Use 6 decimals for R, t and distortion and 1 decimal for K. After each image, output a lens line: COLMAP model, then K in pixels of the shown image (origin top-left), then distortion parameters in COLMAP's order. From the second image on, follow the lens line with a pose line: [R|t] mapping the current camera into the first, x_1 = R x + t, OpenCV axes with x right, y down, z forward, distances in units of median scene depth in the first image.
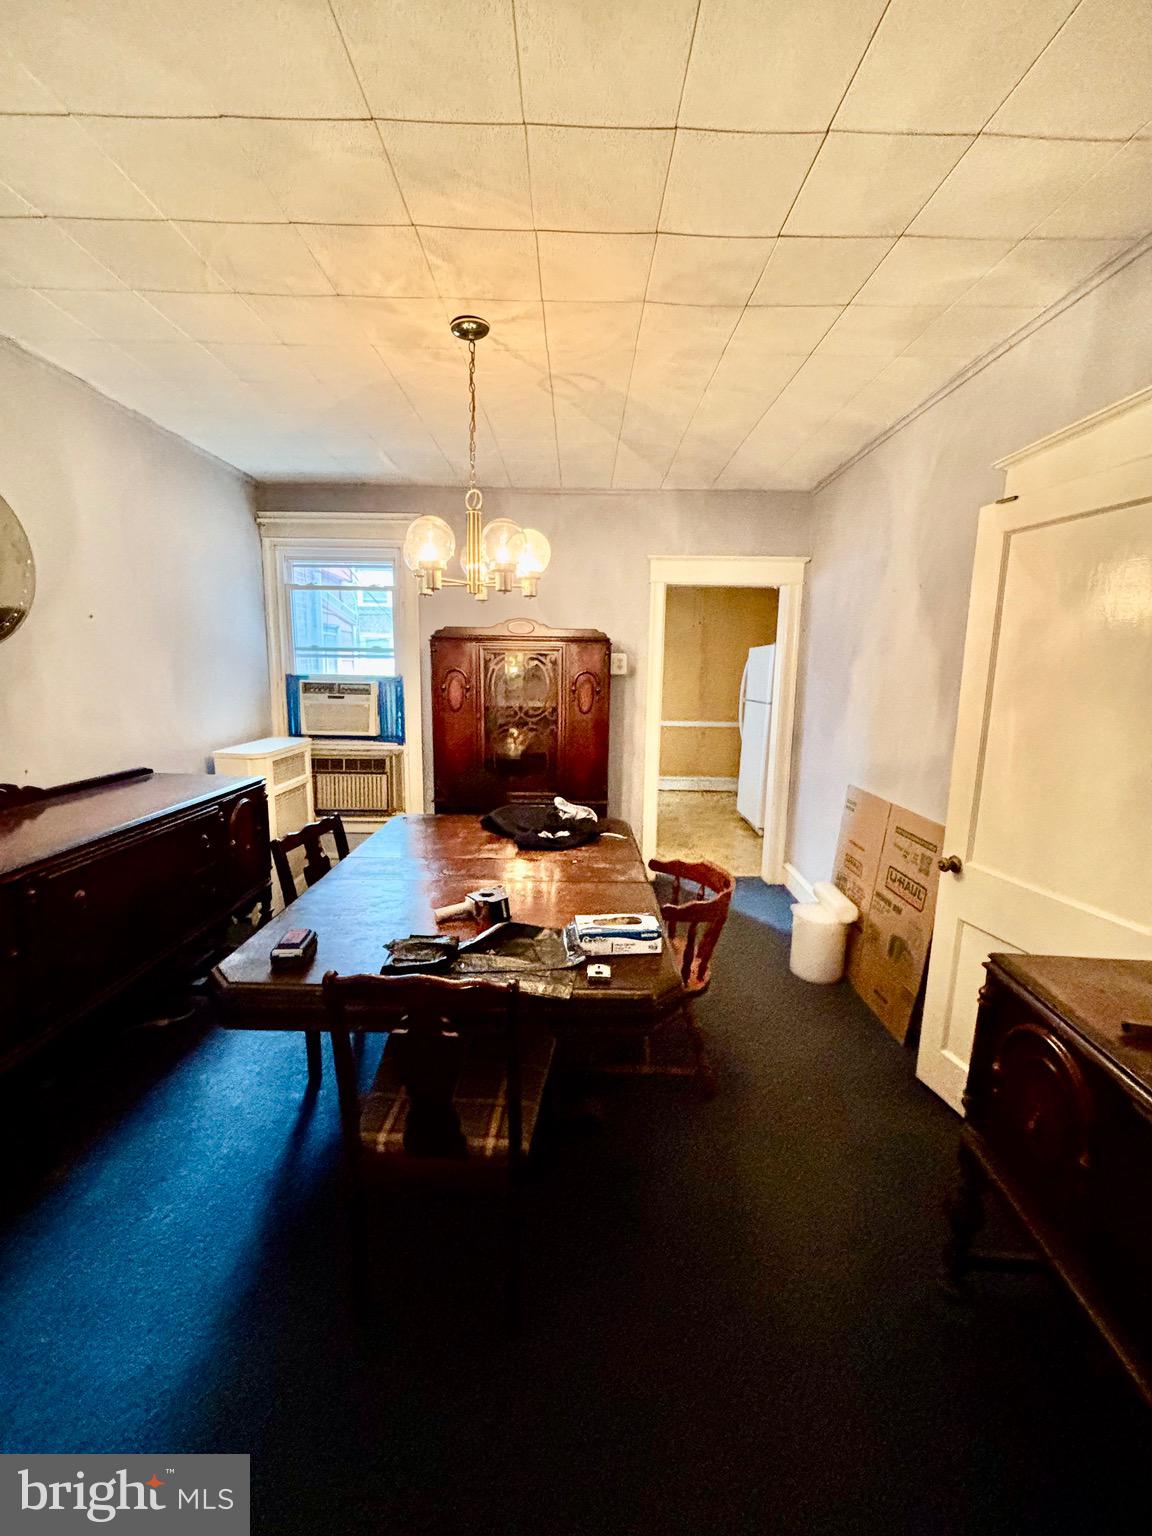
lens RADIAL K [[618.1, 0, 580.1], [0, 618.1, 770.3], [0, 0, 1]] dist [0.002353, -0.000407]
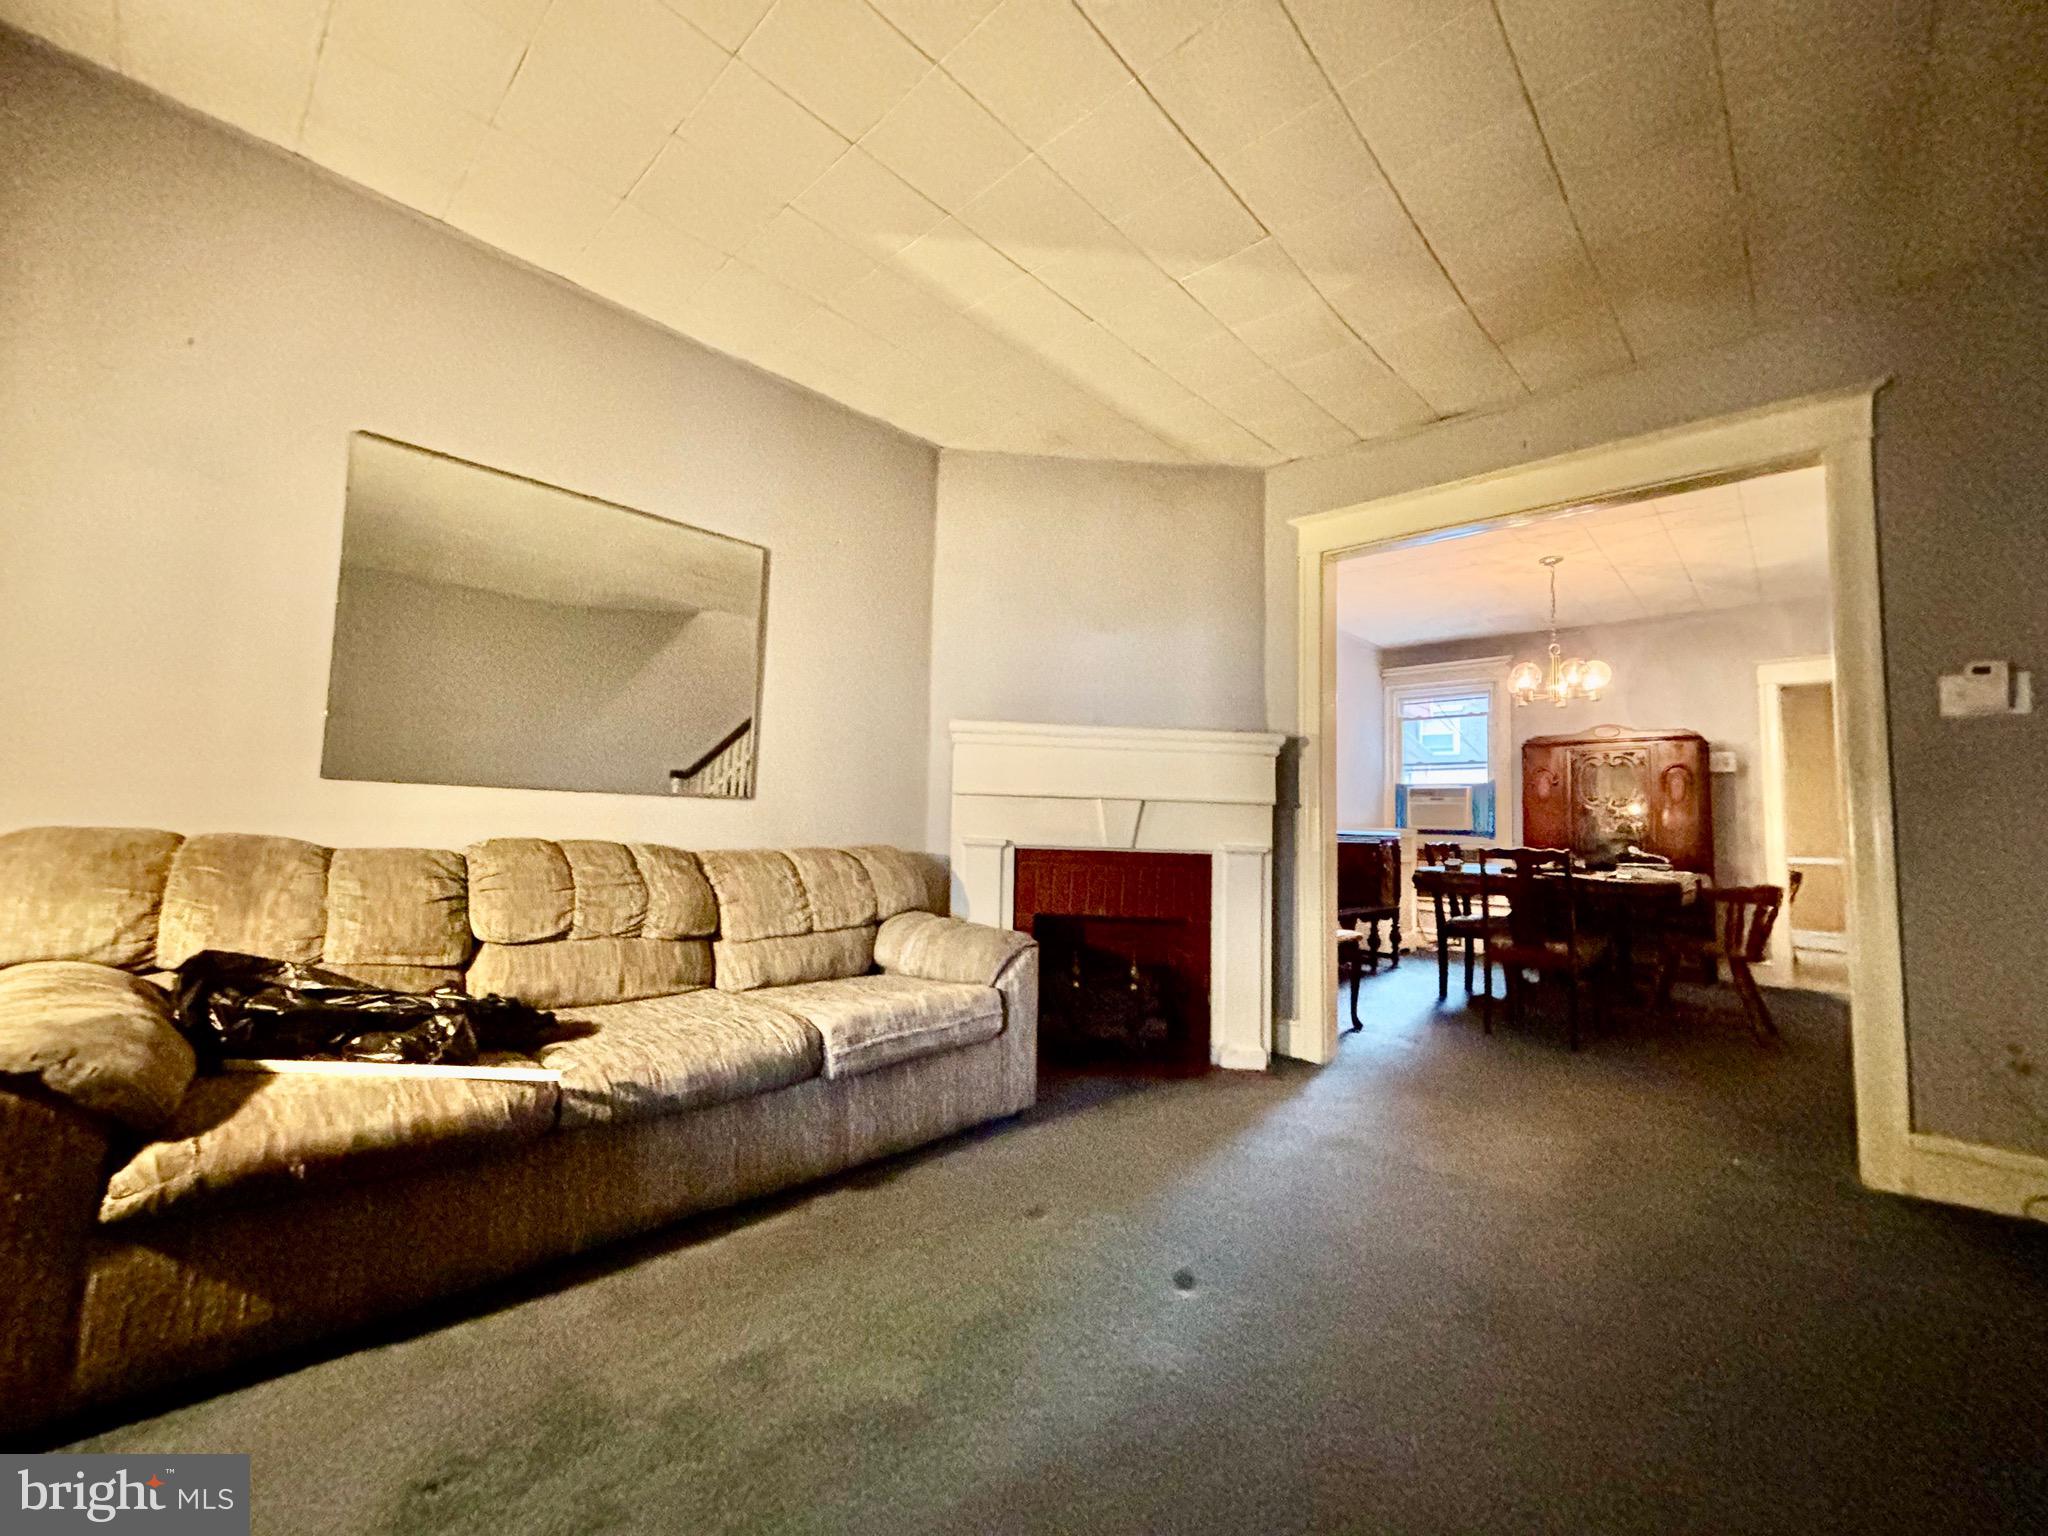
lens RADIAL K [[824.1, 0, 1023.8], [0, 824.1, 762.1], [0, 0, 1]] dist [0.002353, -0.000407]
pose [[0.721083, -0.050568, -0.691000, 0.182477], [-0.132776, 0.968762, -0.209452, 0.295311], [0.680007, 0.242781, 0.691844, -0.827880]]
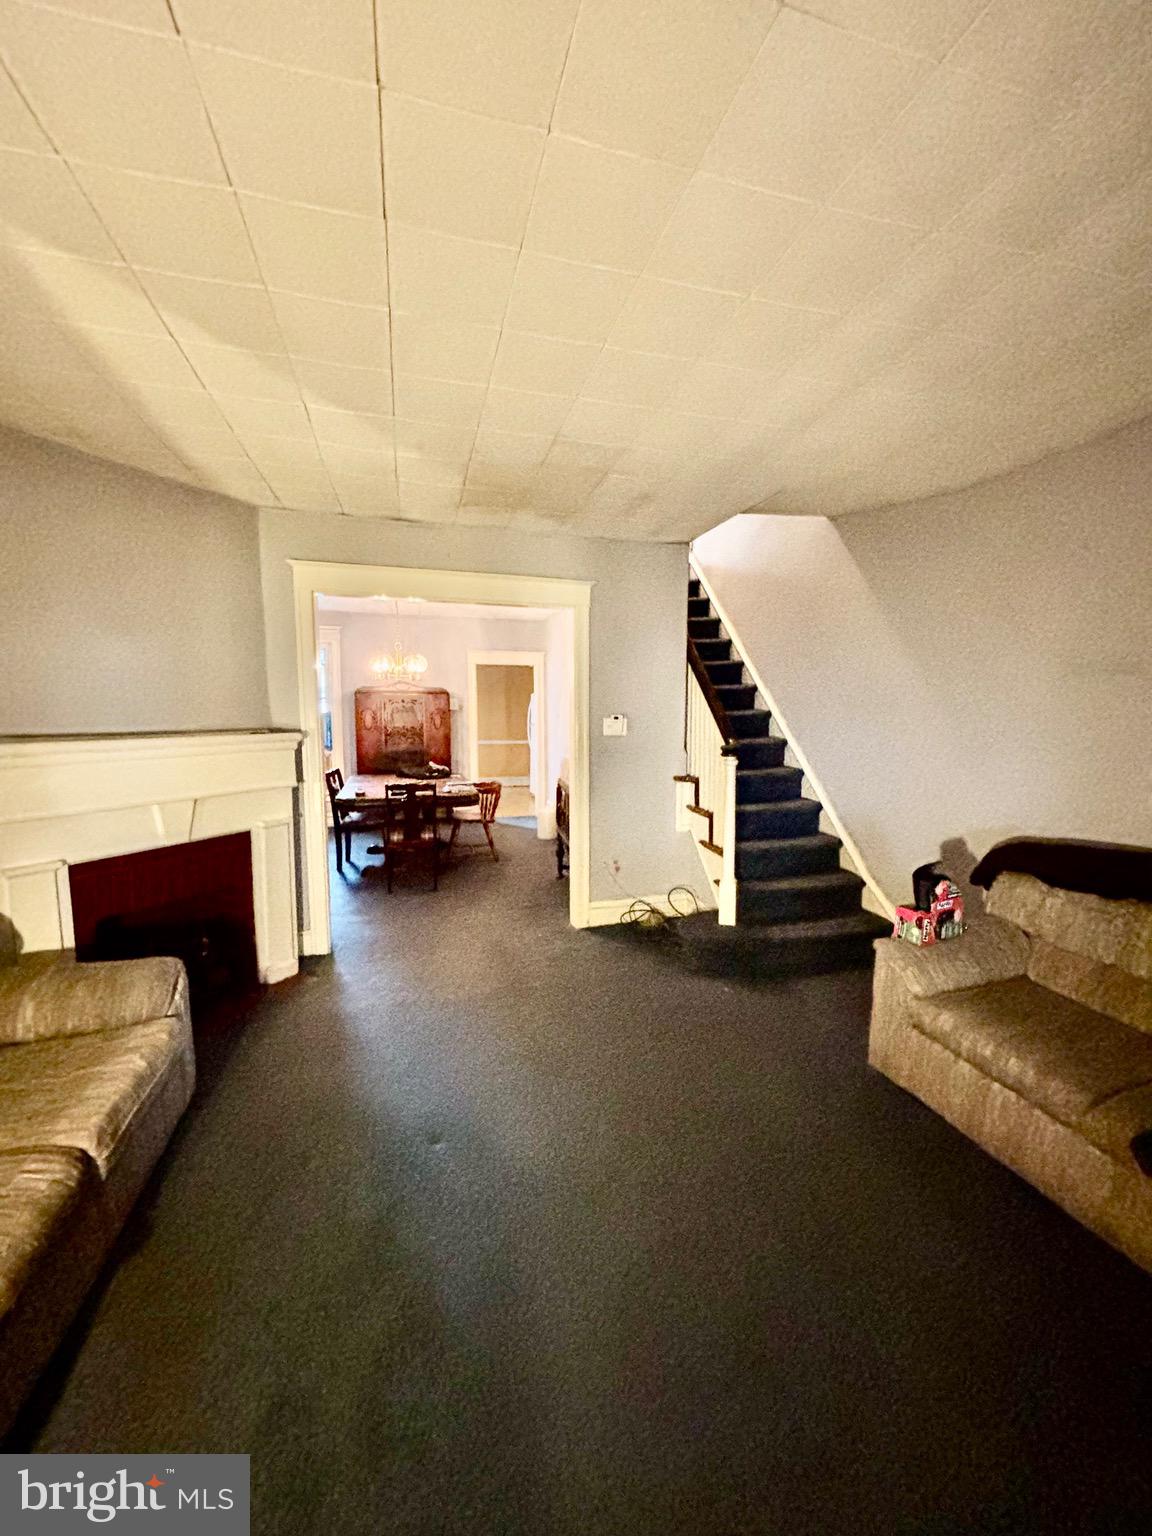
lens RADIAL K [[618.1, 0, 585.6], [0, 618.1, 768.7], [0, 0, 1]] dist [0.002353, -0.000407]
pose [[0.961288, -0.040684, 0.272525, -0.079024], [0.057946, 0.996771, -0.055592, 0.166608], [-0.269384, 0.069232, 0.960541, -0.996760]]
